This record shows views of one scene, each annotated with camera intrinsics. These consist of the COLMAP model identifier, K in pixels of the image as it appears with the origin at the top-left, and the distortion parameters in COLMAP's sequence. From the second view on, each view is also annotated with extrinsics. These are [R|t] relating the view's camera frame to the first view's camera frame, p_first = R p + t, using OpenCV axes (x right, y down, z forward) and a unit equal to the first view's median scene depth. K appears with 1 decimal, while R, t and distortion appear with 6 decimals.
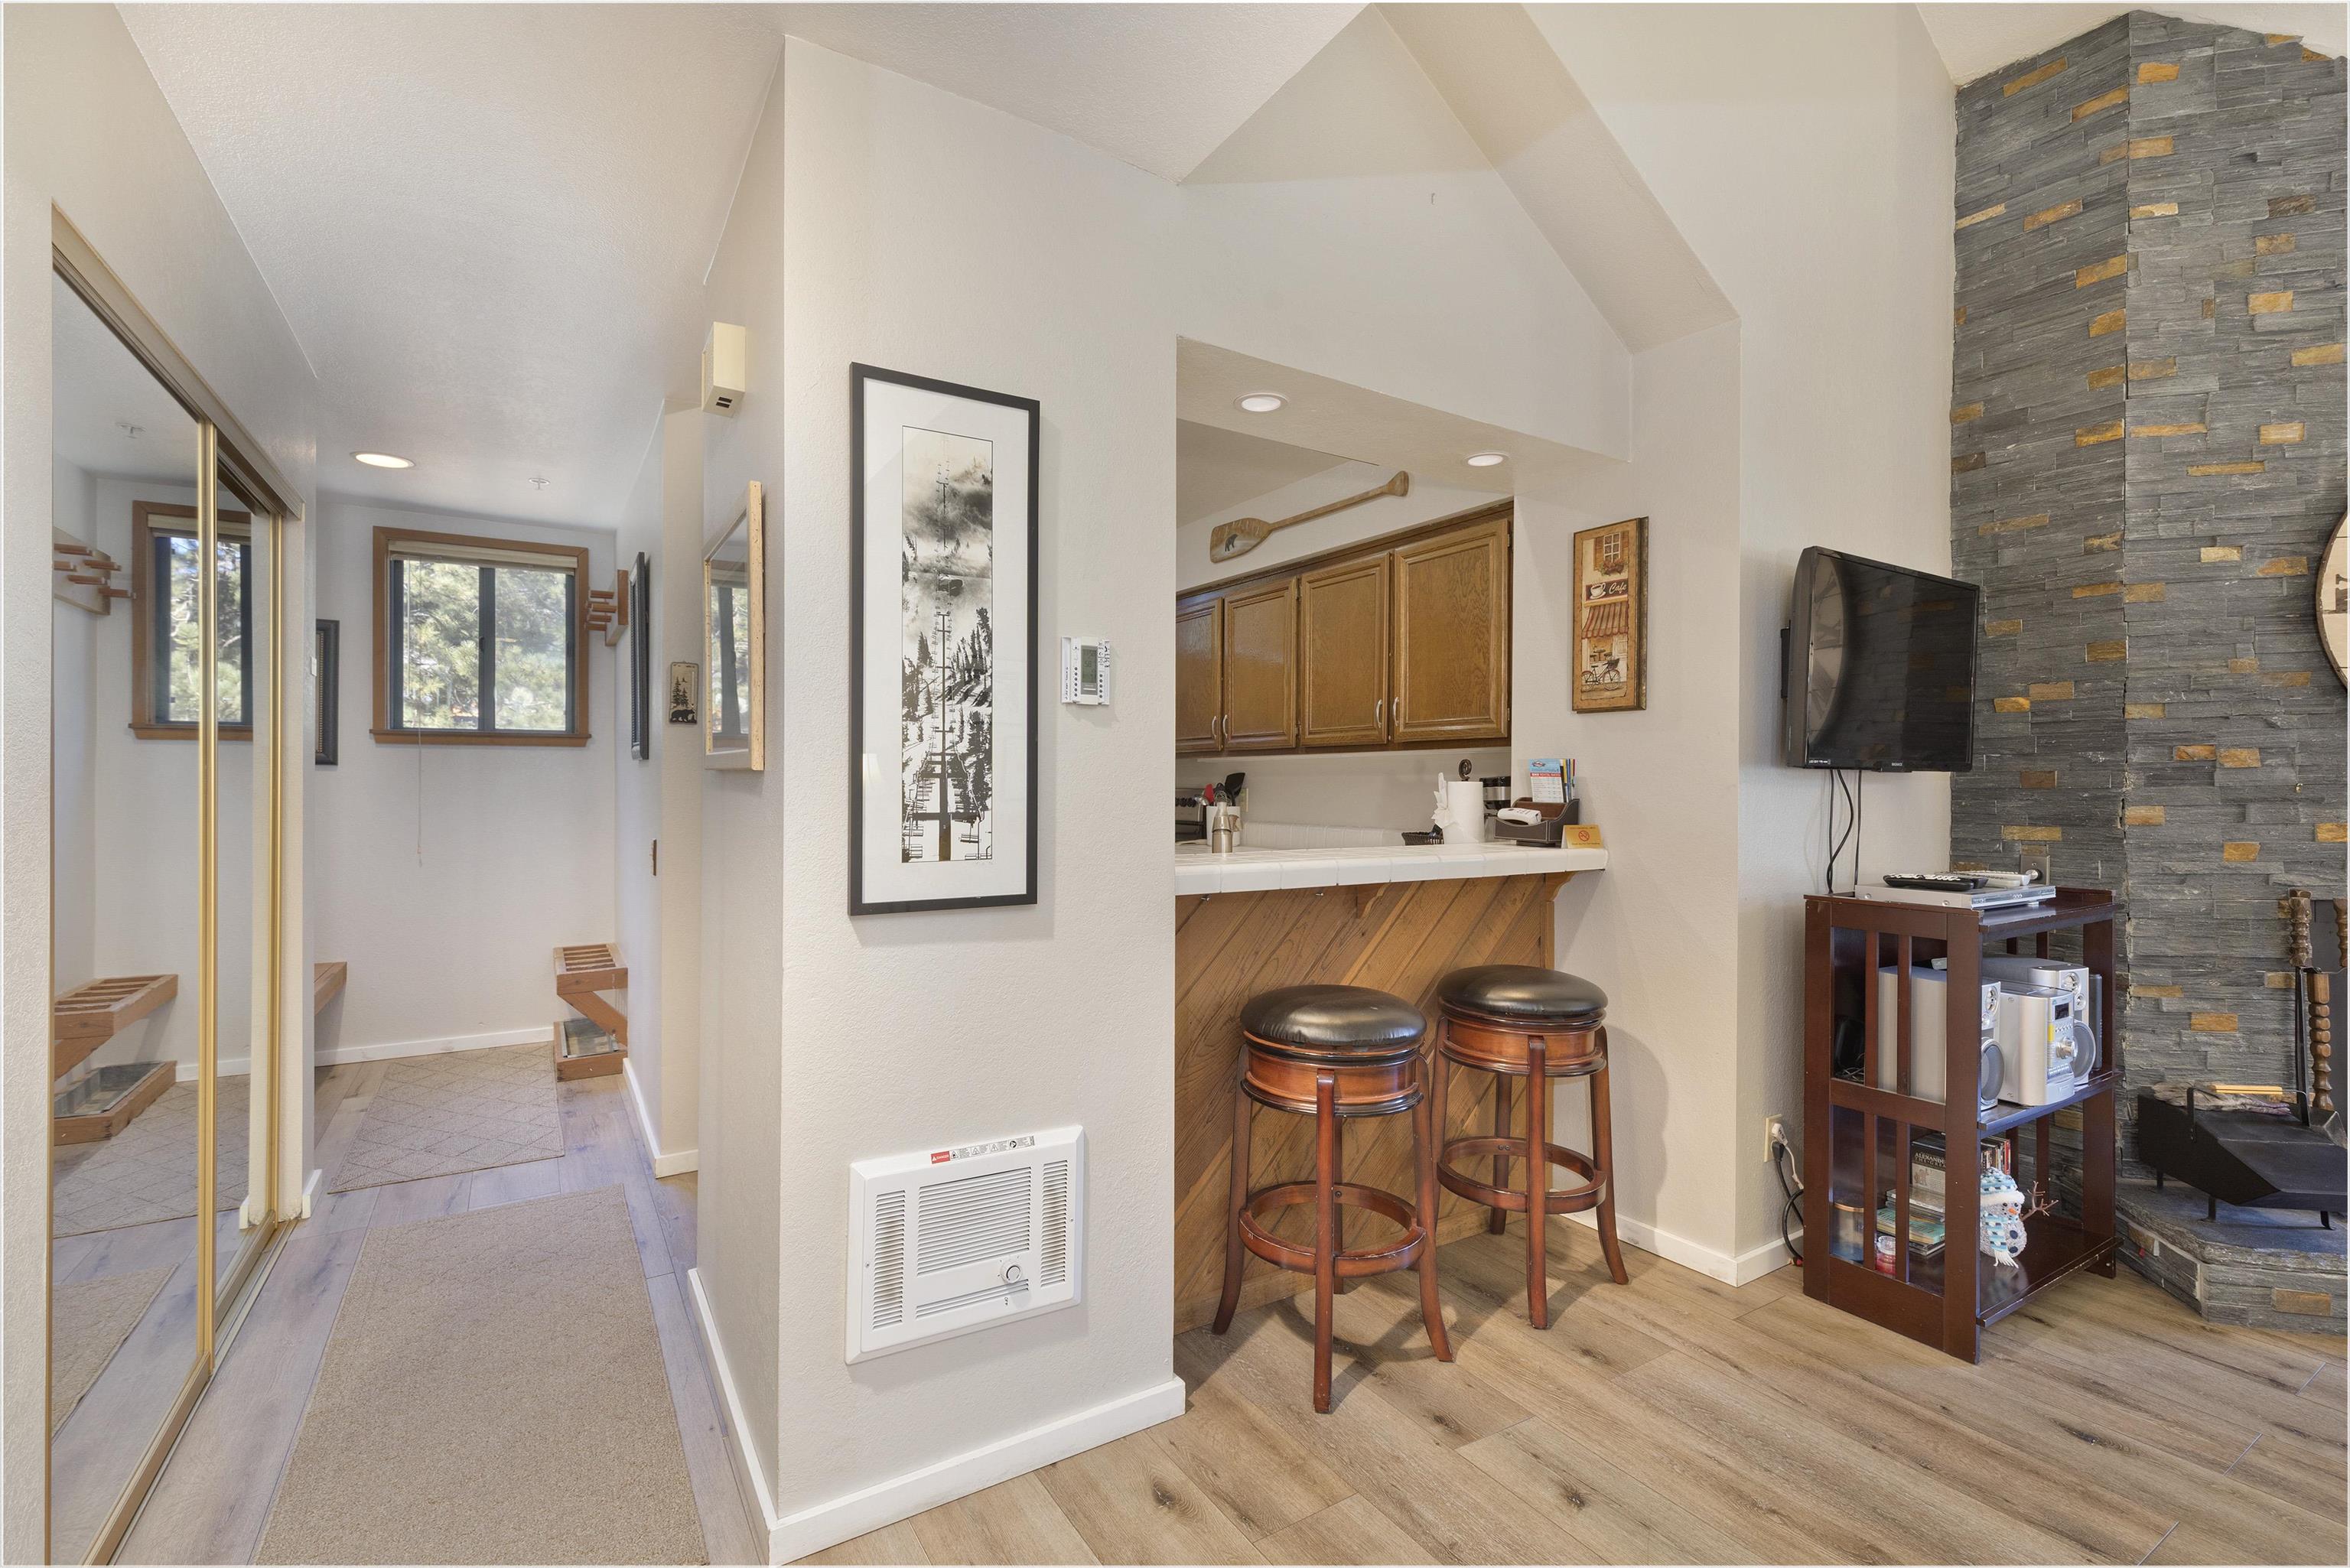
lens RADIAL K [[1046.0, 0, 1183.7], [0, 1046.0, 784.8], [0, 0, 1]] dist [0.007660, -0.001944]
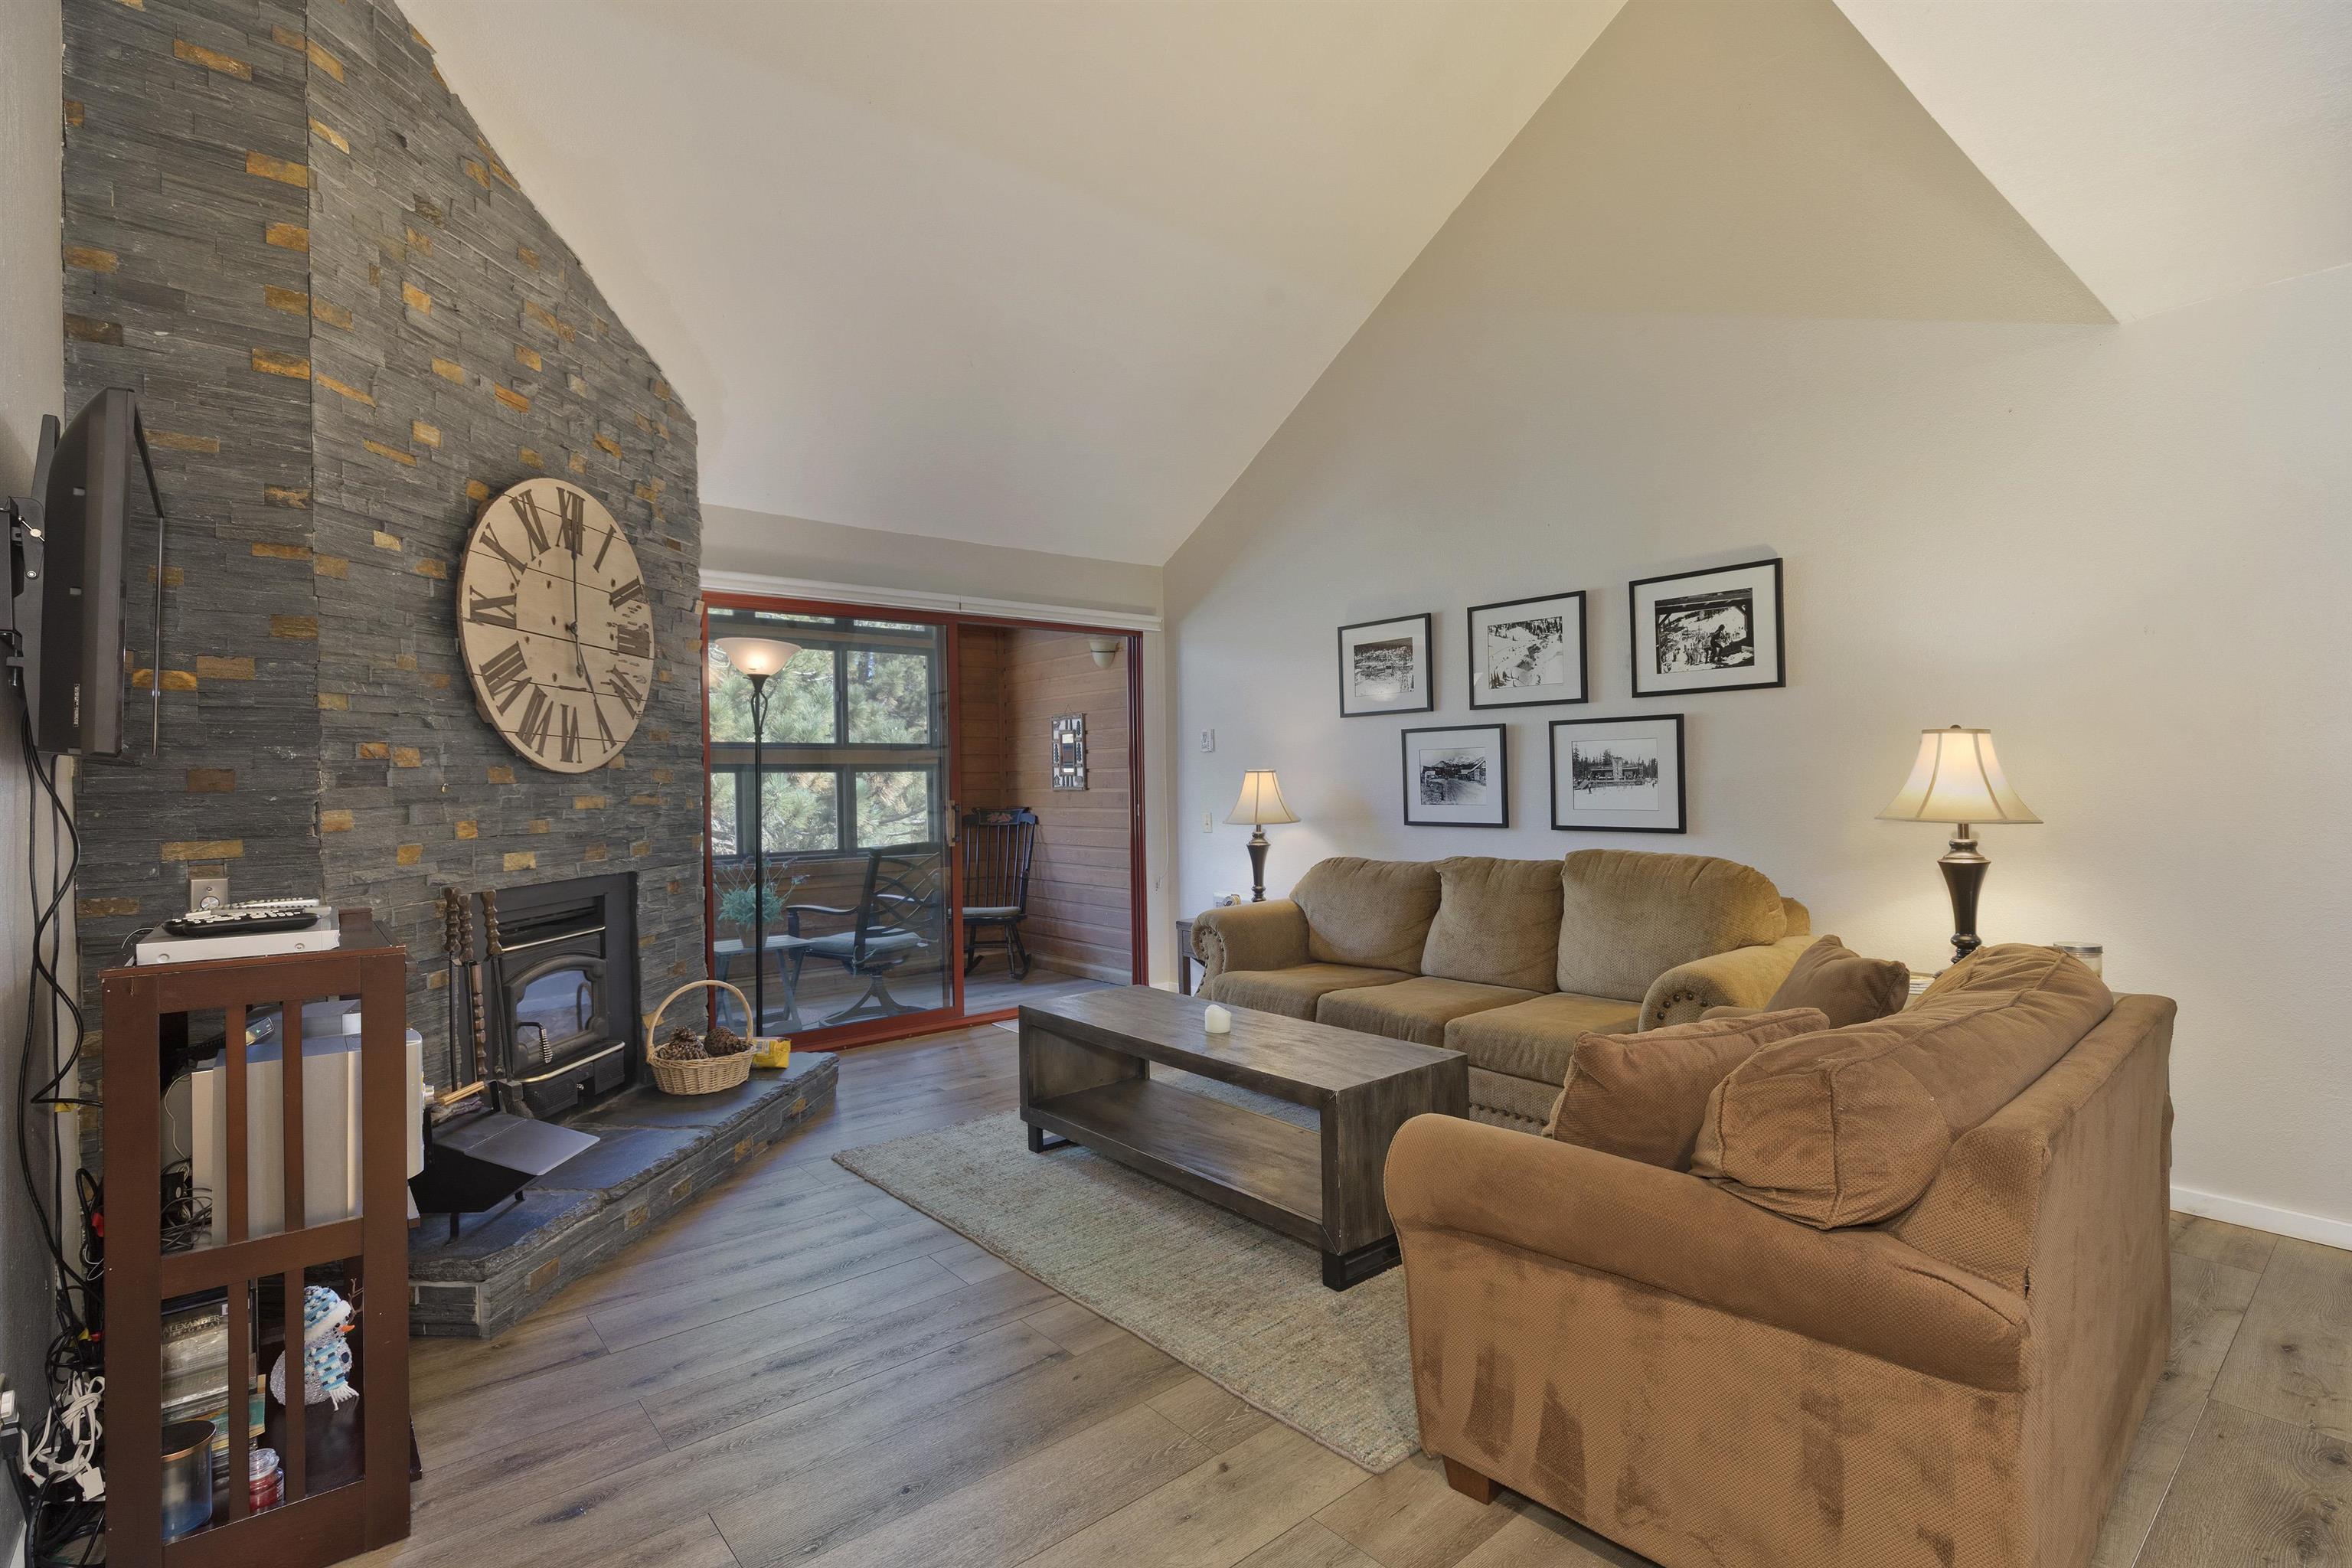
lens RADIAL K [[1103.1, 0, 1182.0], [0, 1103.1, 785.3], [0, 0, 1]] dist [-0.000501, -0.000335]
pose [[-0.141507, -0.002853, 0.989933, -0.097232], [0.014398, 0.999884, 0.004939, 0.005365], [-0.989833, 0.014952, -0.141449, 0.432987]]
